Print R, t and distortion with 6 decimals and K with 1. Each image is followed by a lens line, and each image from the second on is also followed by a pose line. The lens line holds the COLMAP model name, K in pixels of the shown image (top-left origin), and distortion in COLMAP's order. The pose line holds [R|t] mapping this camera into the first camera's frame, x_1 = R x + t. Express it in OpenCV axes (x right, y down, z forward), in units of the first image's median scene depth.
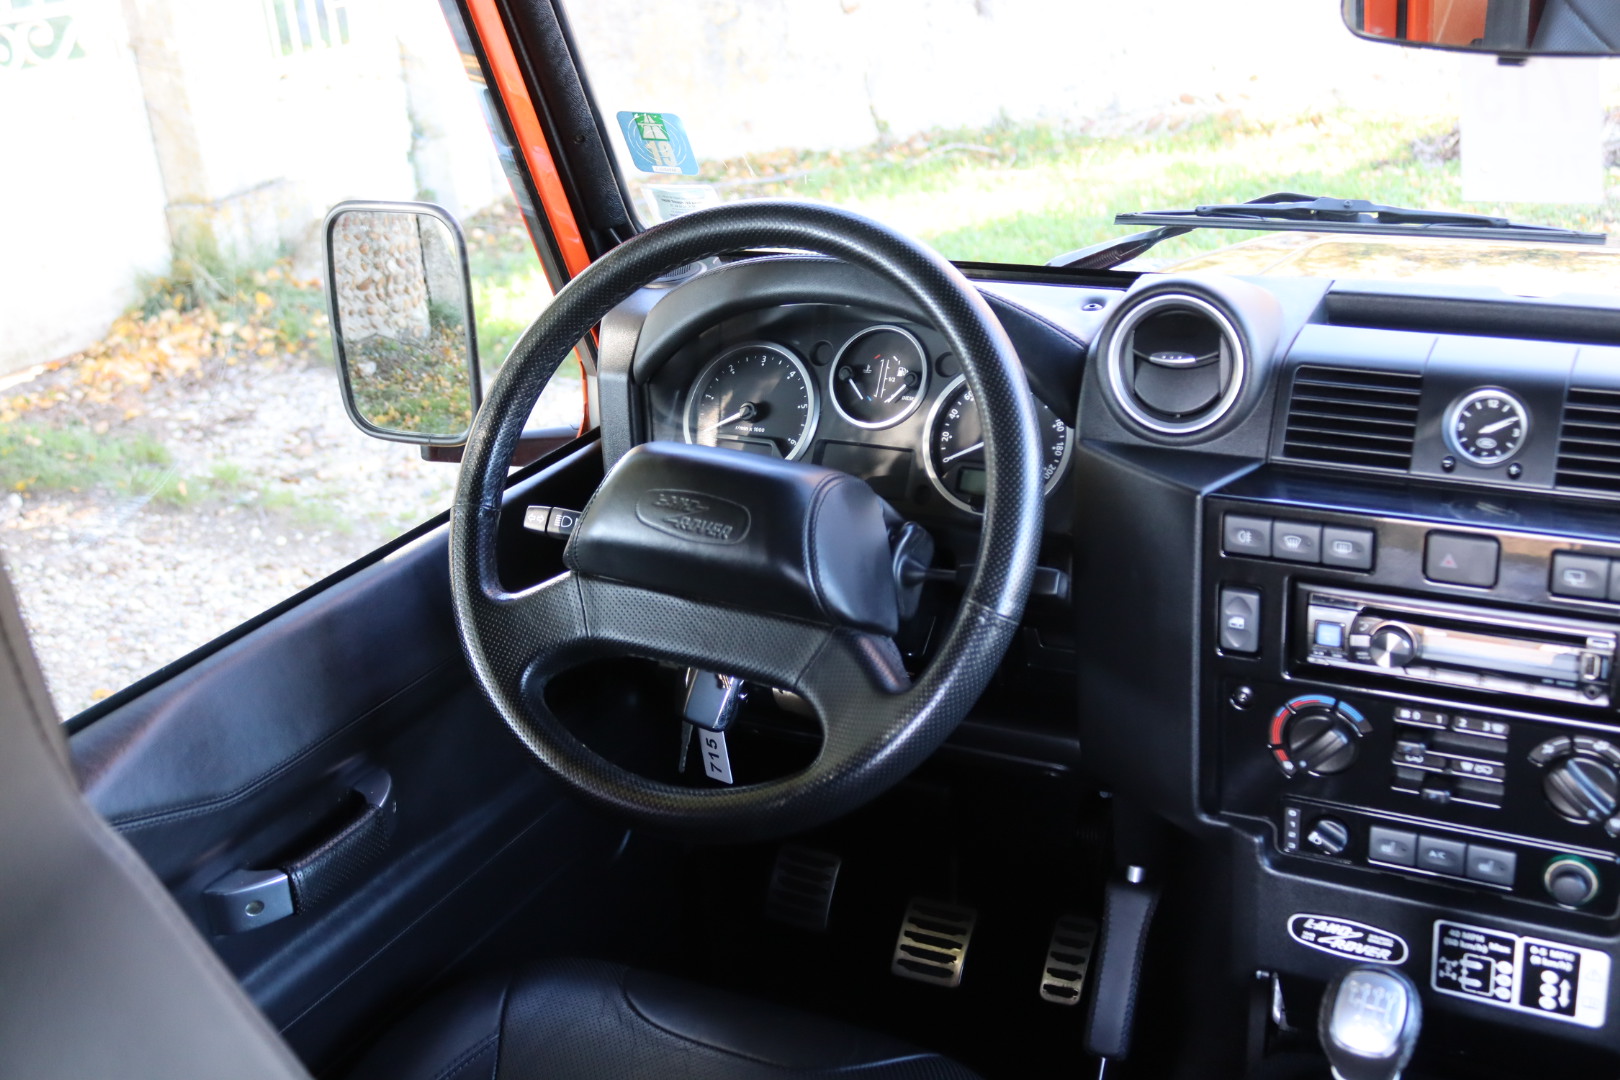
lens RADIAL K [[1868.2, 0, 811.9], [0, 1868.2, 544.5], [0, 0, 1]] dist [-0.058736, 0.000000]
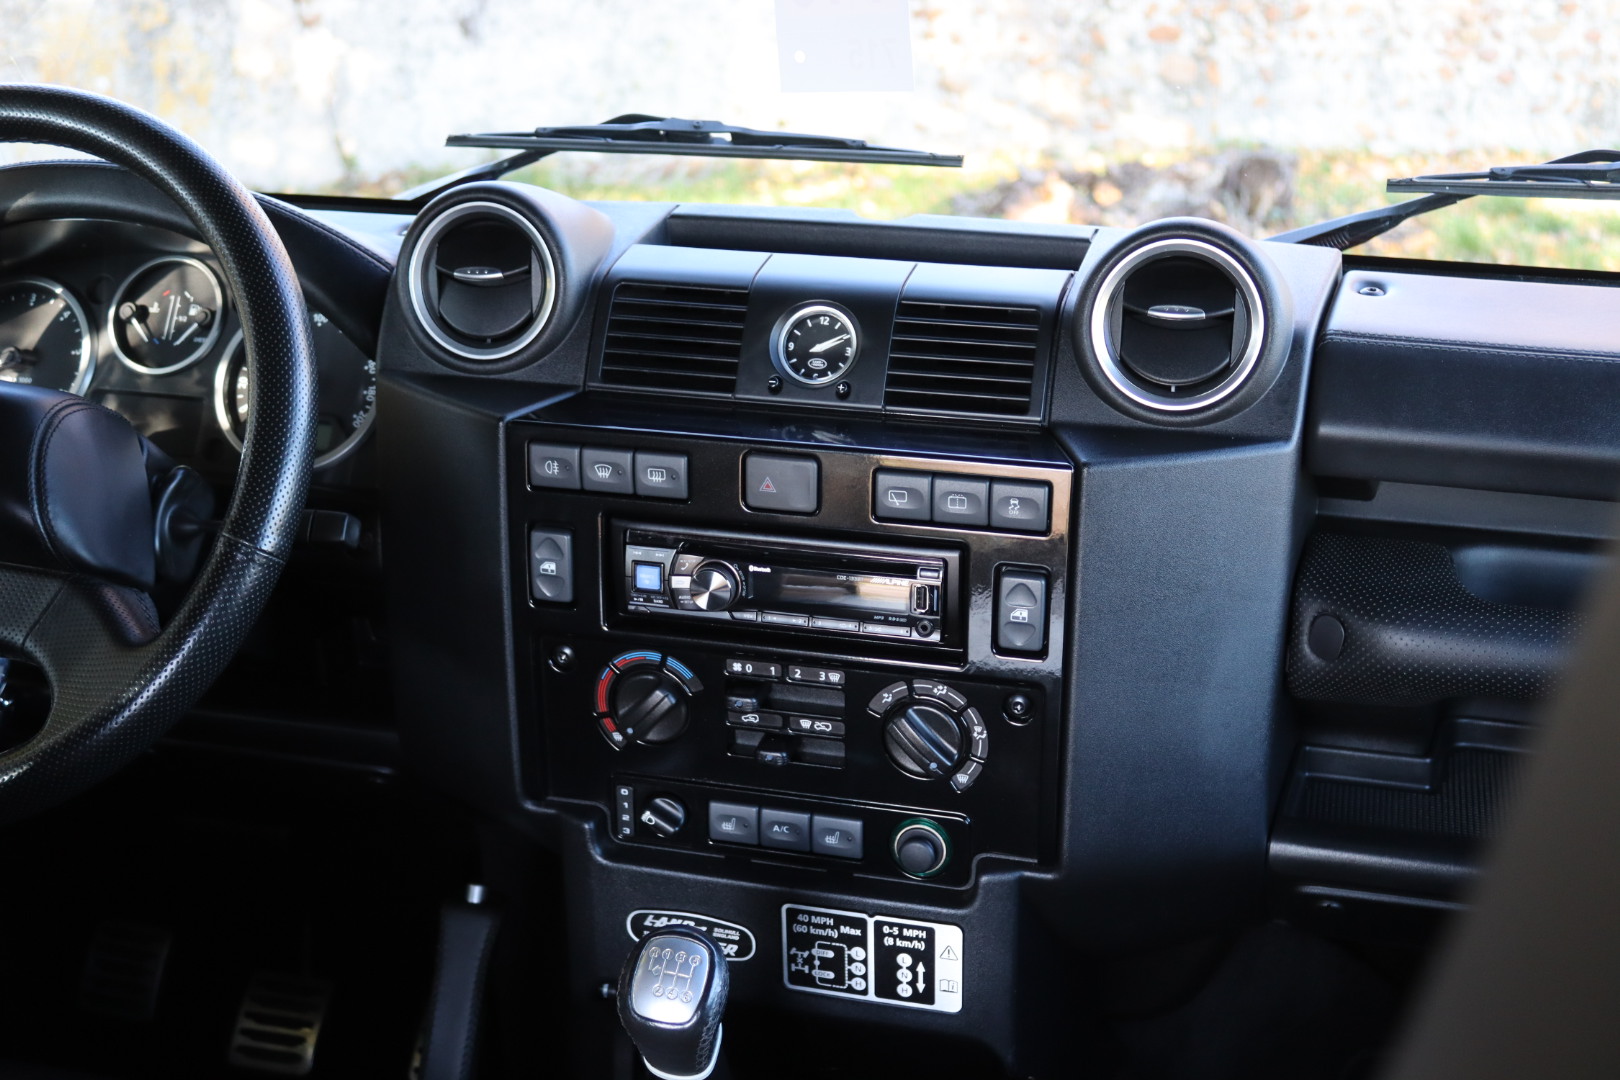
lens RADIAL K [[2218.4, 0, 804.5], [0, 2218.4, 534.4], [0, 0, 1]] dist [-0.058496, 0.000000]
pose [[0.972139, -0.003433, 0.234381, 0.098689], [0.017333, 0.998208, -0.057272, 0.086672], [-0.233764, 0.059739, 0.970456, -0.044262]]
